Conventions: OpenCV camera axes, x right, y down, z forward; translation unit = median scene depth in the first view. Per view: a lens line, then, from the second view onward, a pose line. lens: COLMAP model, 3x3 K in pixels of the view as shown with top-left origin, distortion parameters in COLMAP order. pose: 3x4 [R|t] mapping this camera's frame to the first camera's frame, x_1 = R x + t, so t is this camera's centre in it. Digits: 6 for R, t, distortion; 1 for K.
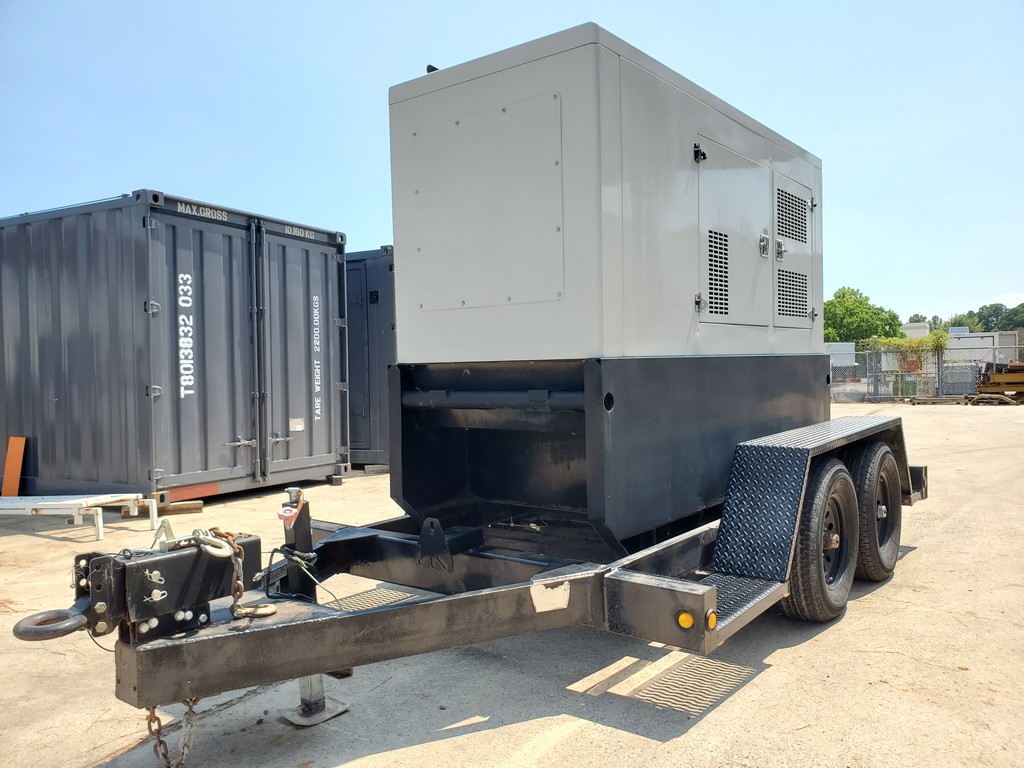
lens RADIAL K [[805.4, 0, 509.4], [0, 805.4, 385.3], [0, 0, 1]] dist [-0.000914, 0.009913]
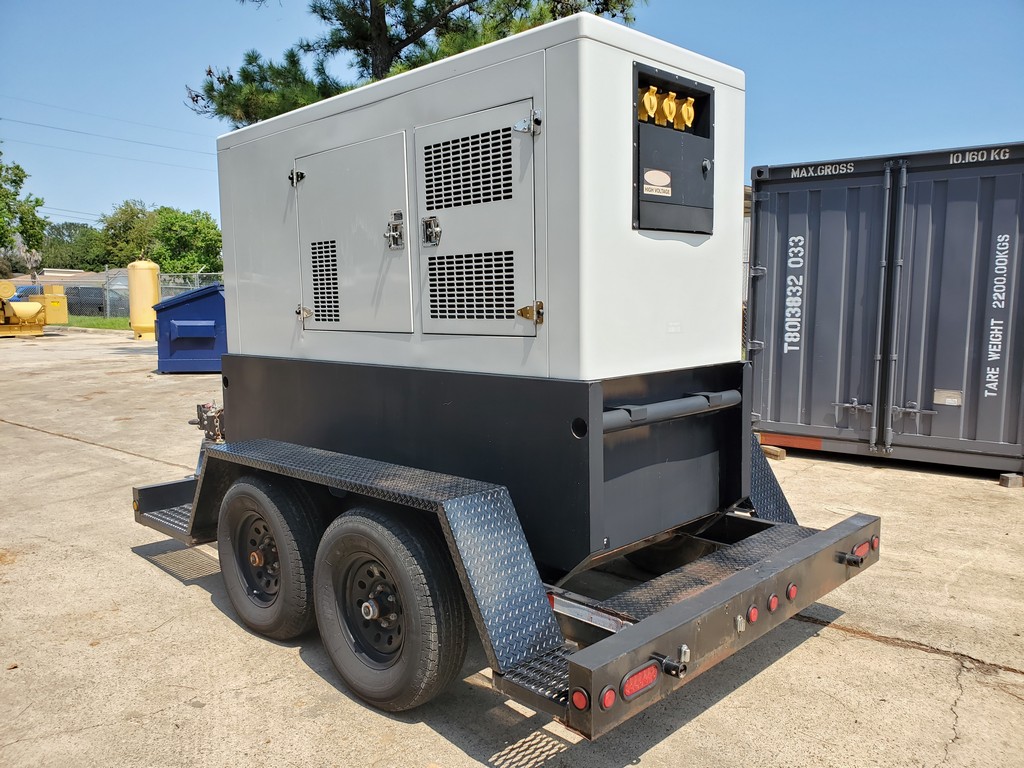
lens RADIAL K [[805.4, 0, 519.8], [0, 805.4, 382.6], [0, 0, 1]] dist [-0.000914, 0.009913]
pose [[-0.114573, 0.127863, -0.985152, 0.711523], [-0.008078, 0.991529, 0.129630, -0.082962], [0.993382, 0.022811, -0.112569, 0.772327]]
